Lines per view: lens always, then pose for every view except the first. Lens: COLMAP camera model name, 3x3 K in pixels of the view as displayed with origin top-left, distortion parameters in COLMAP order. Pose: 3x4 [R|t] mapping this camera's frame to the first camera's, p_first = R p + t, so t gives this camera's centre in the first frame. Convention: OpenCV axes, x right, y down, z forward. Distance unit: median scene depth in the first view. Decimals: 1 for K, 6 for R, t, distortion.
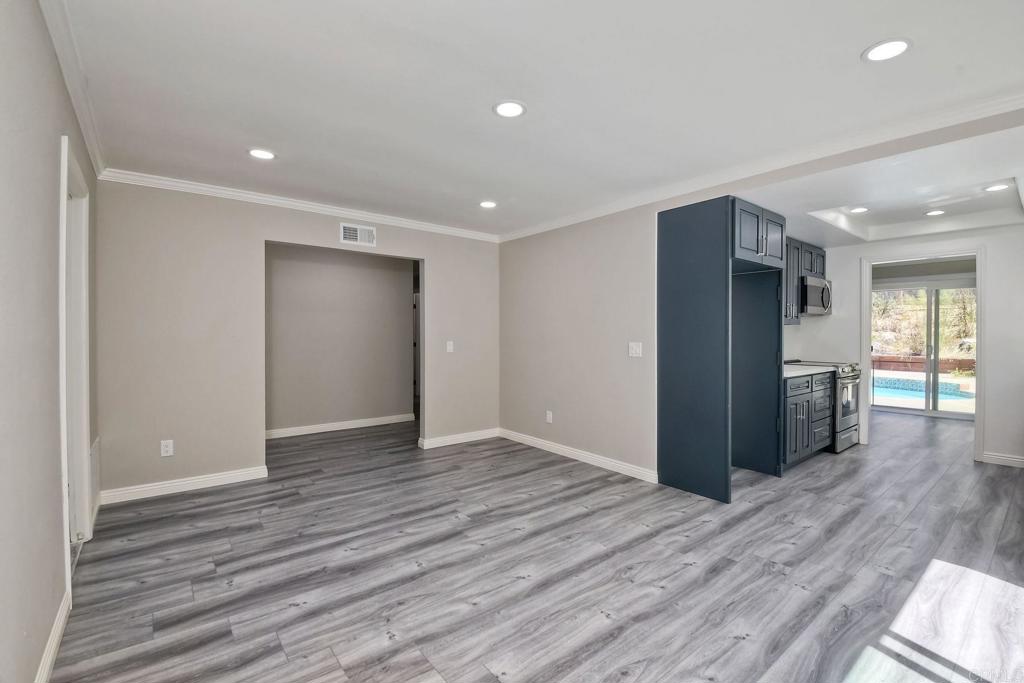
lens RADIAL K [[457.7, 0, 514.2], [0, 457.7, 333.2], [0, 0, 1]] dist [-0.000841, -0.013164]
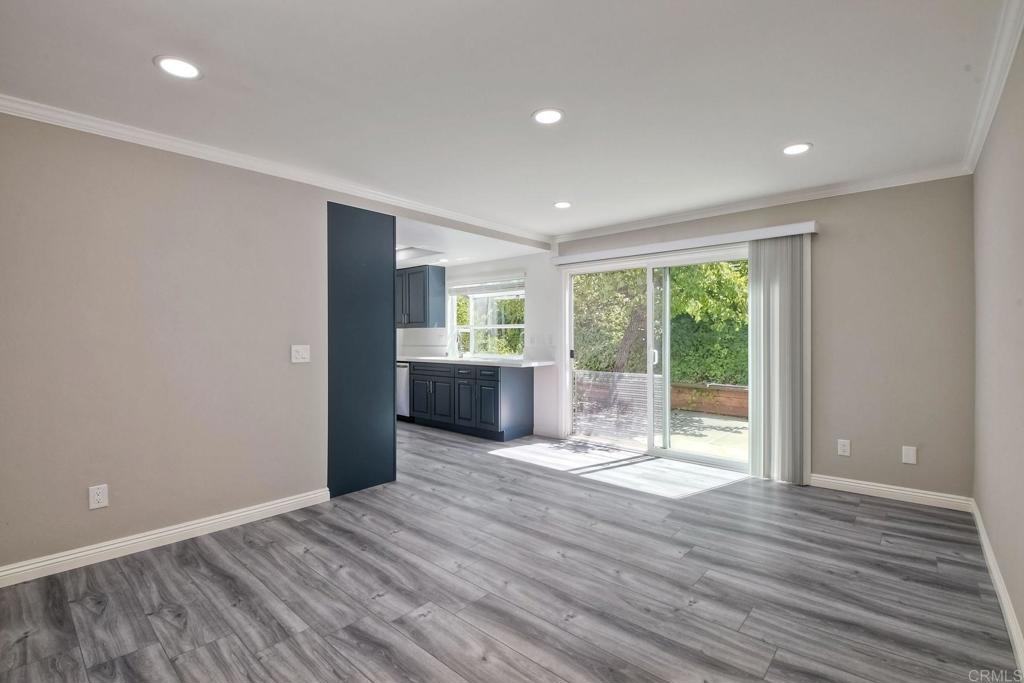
lens RADIAL K [[449.4, 0, 514.7], [0, 449.4, 331.6], [0, 0, 1]] dist [-0.012648, -0.006050]
pose [[-0.161905, 0.003363, 0.986801, -0.816890], [0.005096, 0.999984, -0.002572, -0.000104], [-0.986793, 0.004612, -0.161920, 1.023382]]
